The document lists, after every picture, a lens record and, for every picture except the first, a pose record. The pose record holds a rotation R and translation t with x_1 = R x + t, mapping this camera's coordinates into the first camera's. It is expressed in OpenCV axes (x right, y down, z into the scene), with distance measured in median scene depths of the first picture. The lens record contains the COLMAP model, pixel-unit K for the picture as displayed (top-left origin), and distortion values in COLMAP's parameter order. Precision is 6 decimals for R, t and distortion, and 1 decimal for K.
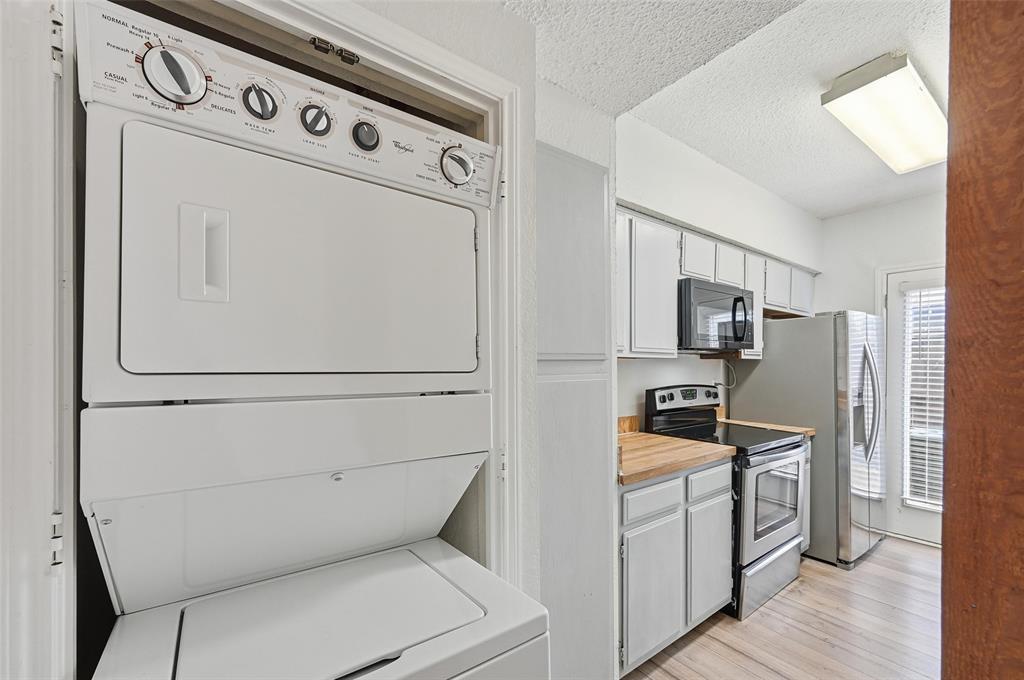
lens RADIAL K [[416.3, 0, 519.6], [0, 416.3, 368.2], [0, 0, 1]] dist [0.001449, 0.000431]
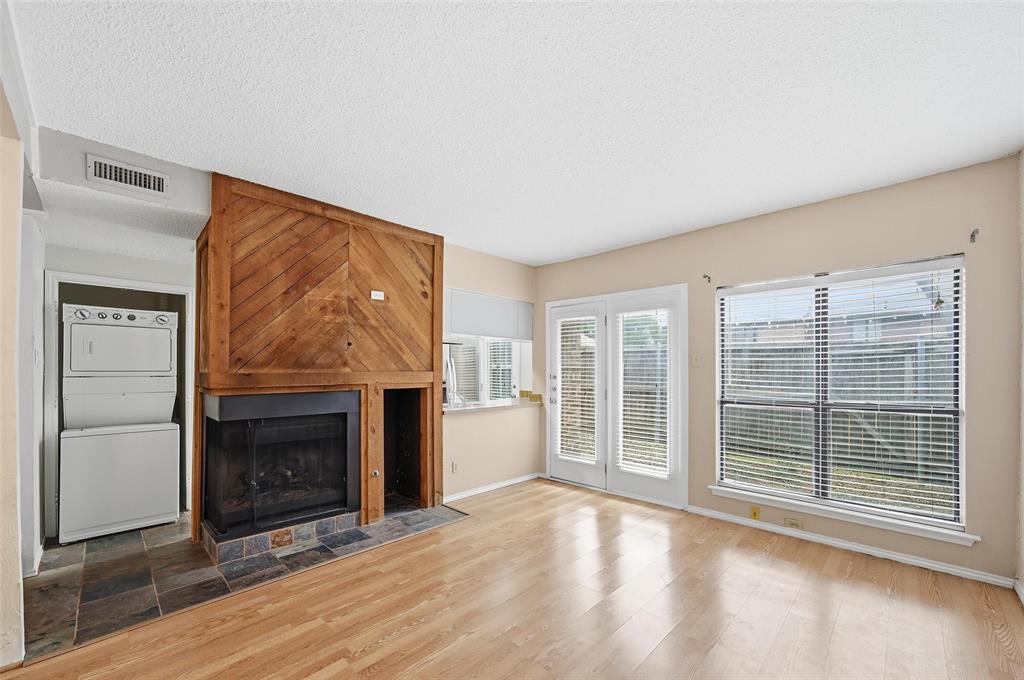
lens RADIAL K [[407.8, 0, 517.0], [0, 407.8, 367.6], [0, 0, 1]] dist [0.001475, 0.000471]
pose [[0.988246, -0.000447, 0.152871, 0.904435], [0.001384, 0.999981, -0.006022, 0.000665], [-0.152866, 0.006162, 0.988228, -1.172707]]
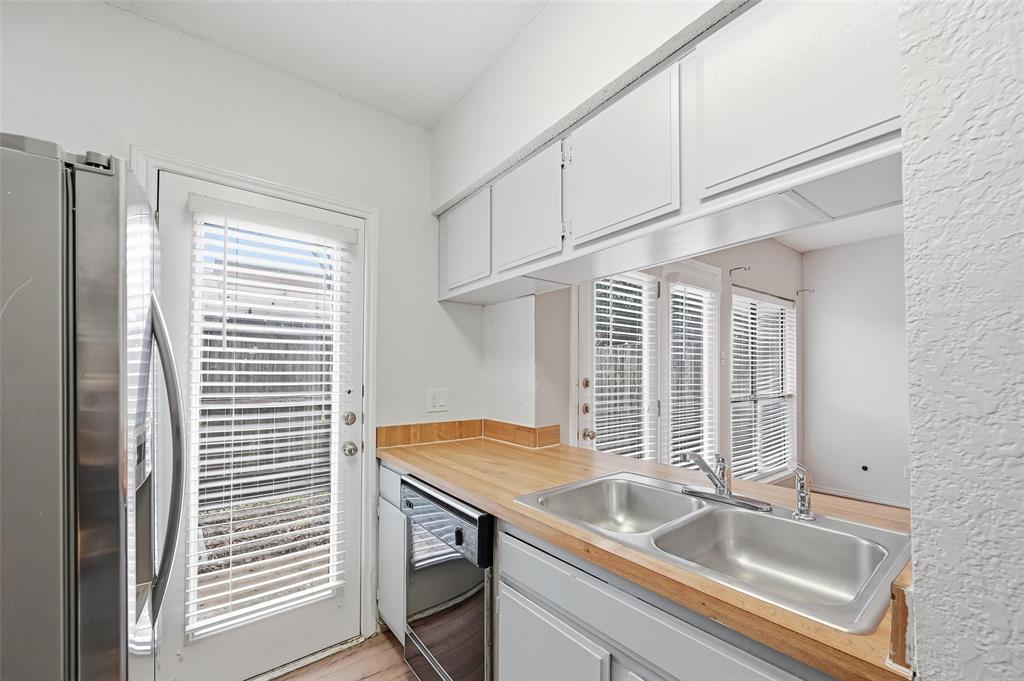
lens RADIAL K [[407.8, 0, 517.0], [0, 407.8, 368.1], [0, 0, 1]] dist [0.001475, 0.000471]
pose [[-0.022908, 0.007124, 0.999712, 0.503002], [0.001943, 0.999973, -0.007081, 0.006353], [-0.999736, 0.001780, -0.022921, 0.740523]]
